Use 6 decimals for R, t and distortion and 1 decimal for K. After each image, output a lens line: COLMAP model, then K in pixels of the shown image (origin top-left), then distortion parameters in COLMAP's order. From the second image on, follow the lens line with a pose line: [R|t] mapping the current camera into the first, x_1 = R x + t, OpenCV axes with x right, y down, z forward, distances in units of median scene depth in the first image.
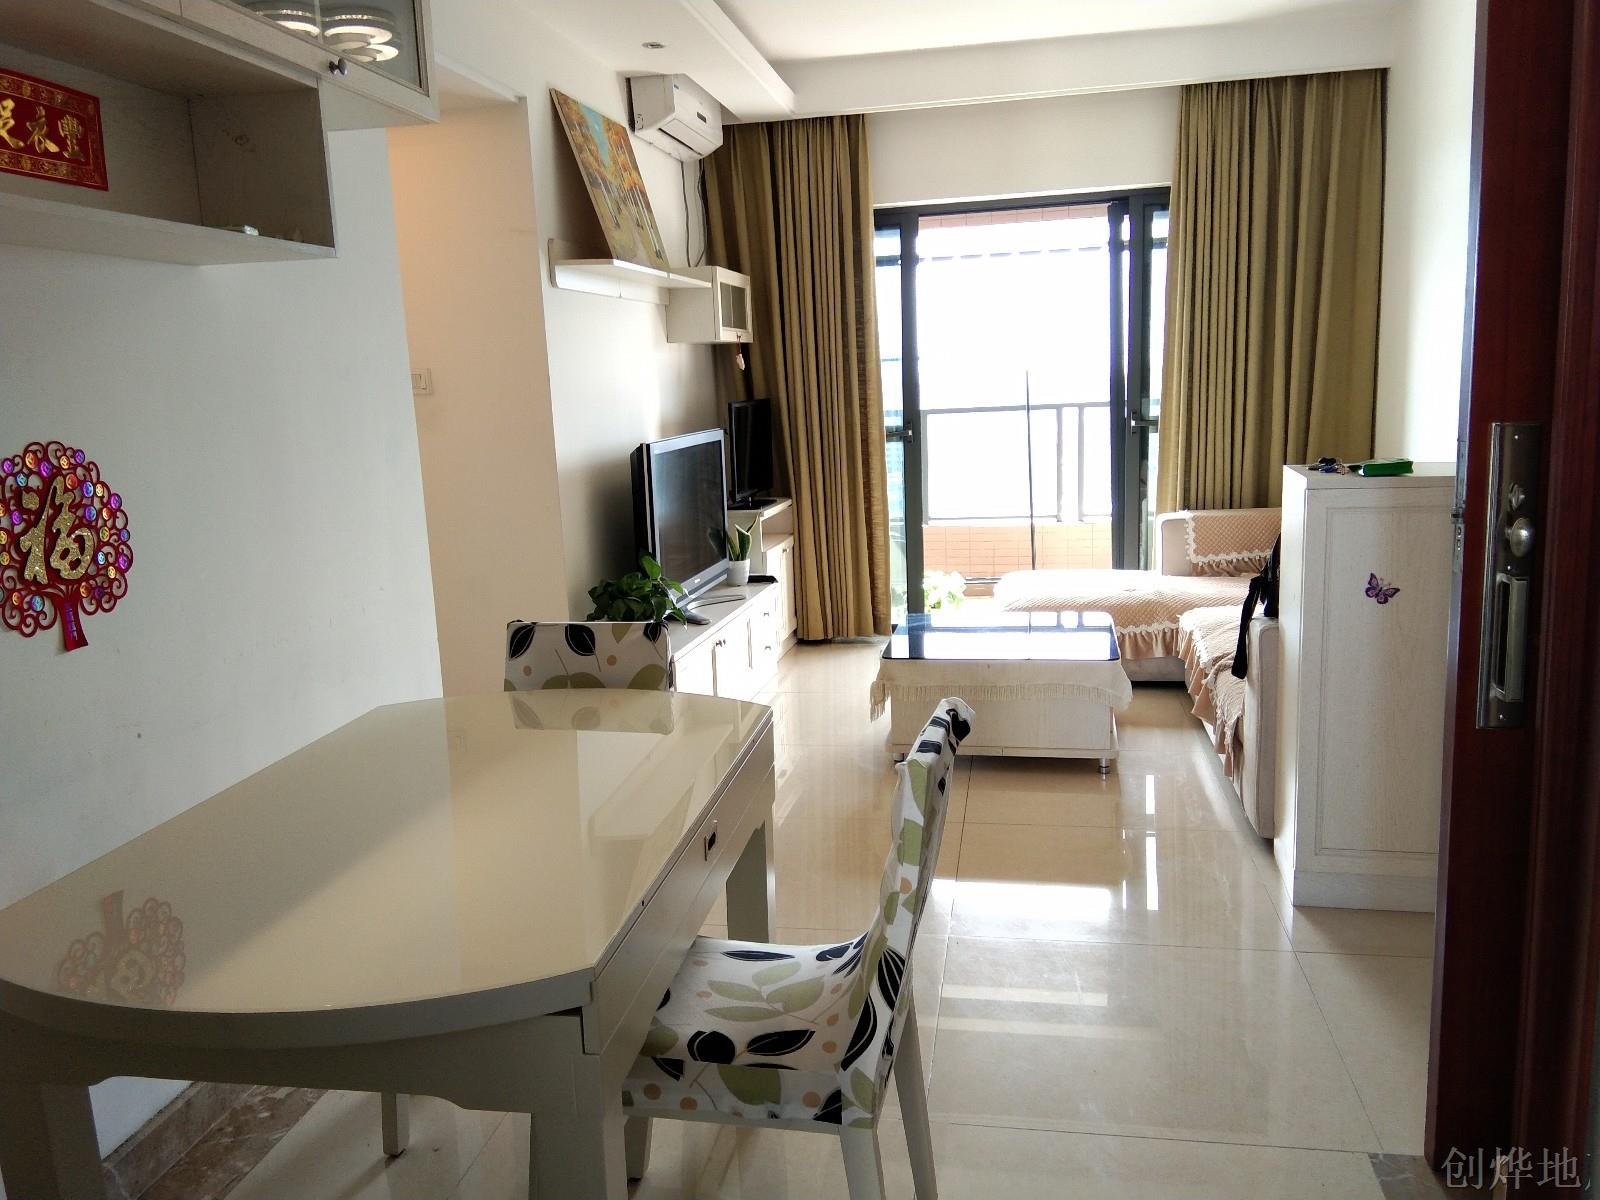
lens RADIAL K [[1250.2, 0, 794.1], [0, 1250.2, 594.3], [0, 0, 1]] dist [0.124707, -0.168762]
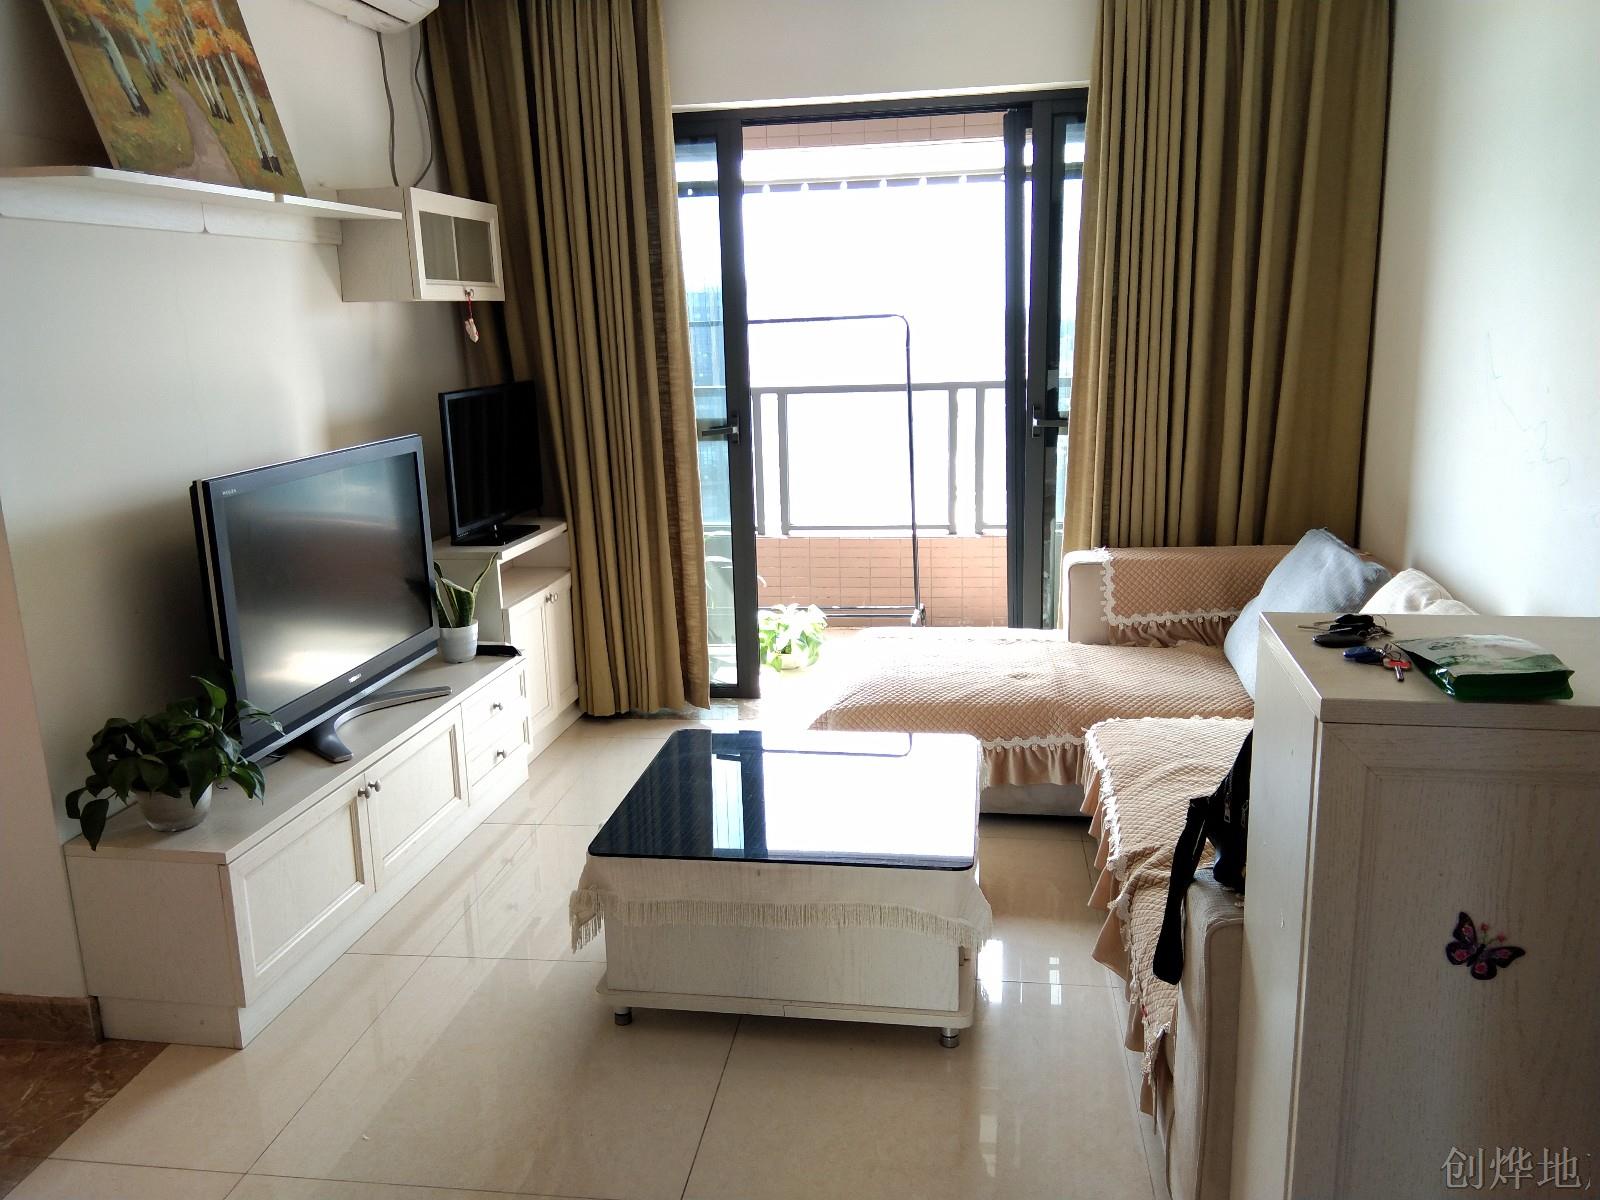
lens RADIAL K [[1250.2, 0, 794.1], [0, 1250.2, 594.3], [0, 0, 1]] dist [0.124707, -0.168762]
pose [[0.999105, 0.002053, 0.042261, 0.104623], [-0.003997, 0.998935, 0.045971, -0.073140], [-0.042121, -0.046099, 0.998048, 0.292870]]
